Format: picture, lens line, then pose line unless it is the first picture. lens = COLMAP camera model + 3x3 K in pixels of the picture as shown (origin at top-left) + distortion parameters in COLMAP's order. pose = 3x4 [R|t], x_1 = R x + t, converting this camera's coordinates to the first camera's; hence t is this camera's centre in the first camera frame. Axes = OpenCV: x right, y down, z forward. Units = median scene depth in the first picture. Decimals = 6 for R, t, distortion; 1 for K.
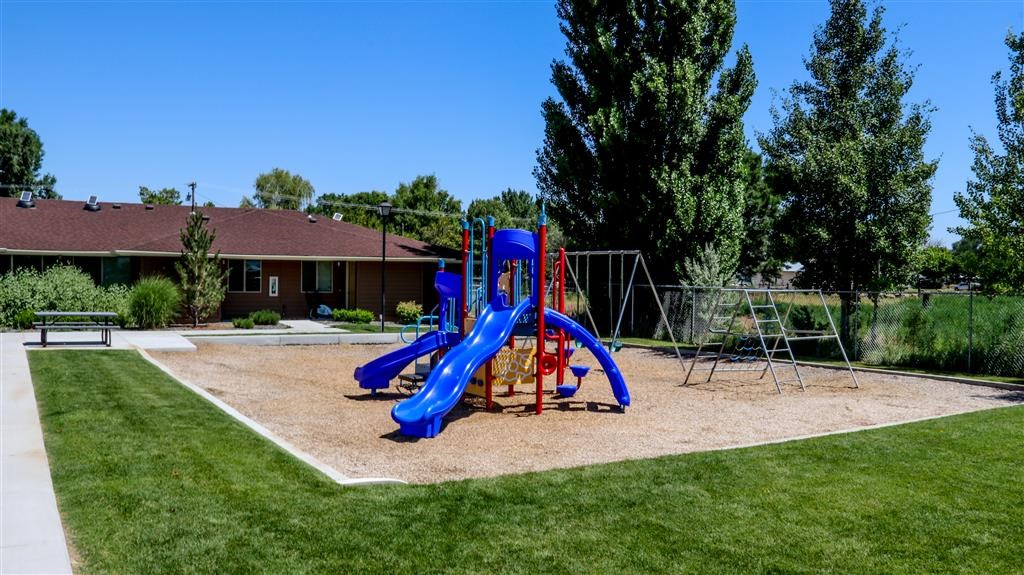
lens RADIAL K [[884.4, 0, 522.7], [0, 884.4, 296.0], [0, 0, 1]] dist [-0.179768, 0.141860]
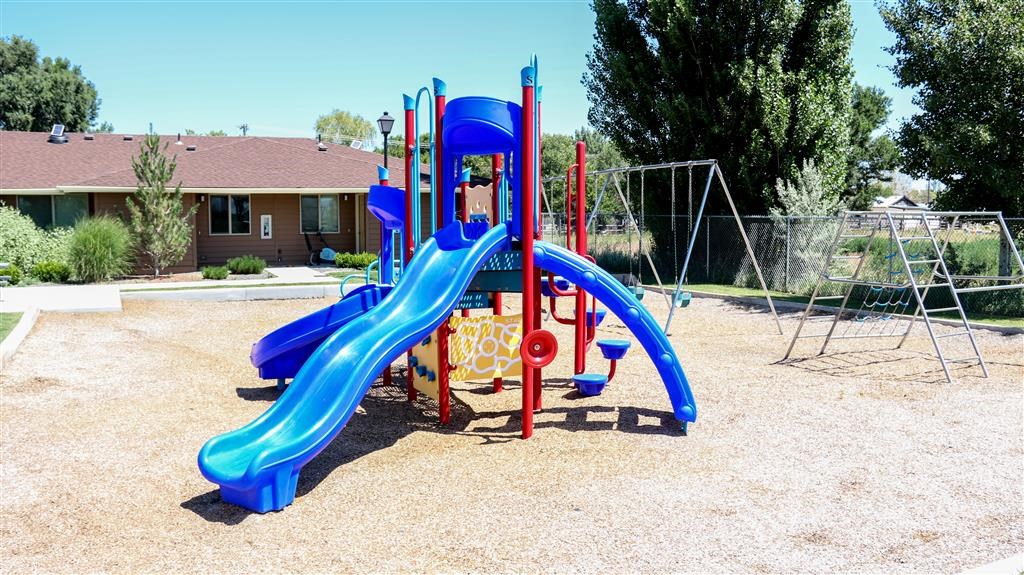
lens RADIAL K [[884.4, 0, 522.7], [0, 884.4, 296.0], [0, 0, 1]] dist [-0.179768, 0.141860]
pose [[0.996058, -0.010327, -0.088098, 0.031458], [0.016017, 0.997814, 0.064119, 0.006009], [0.087243, -0.065278, 0.994046, 0.227668]]
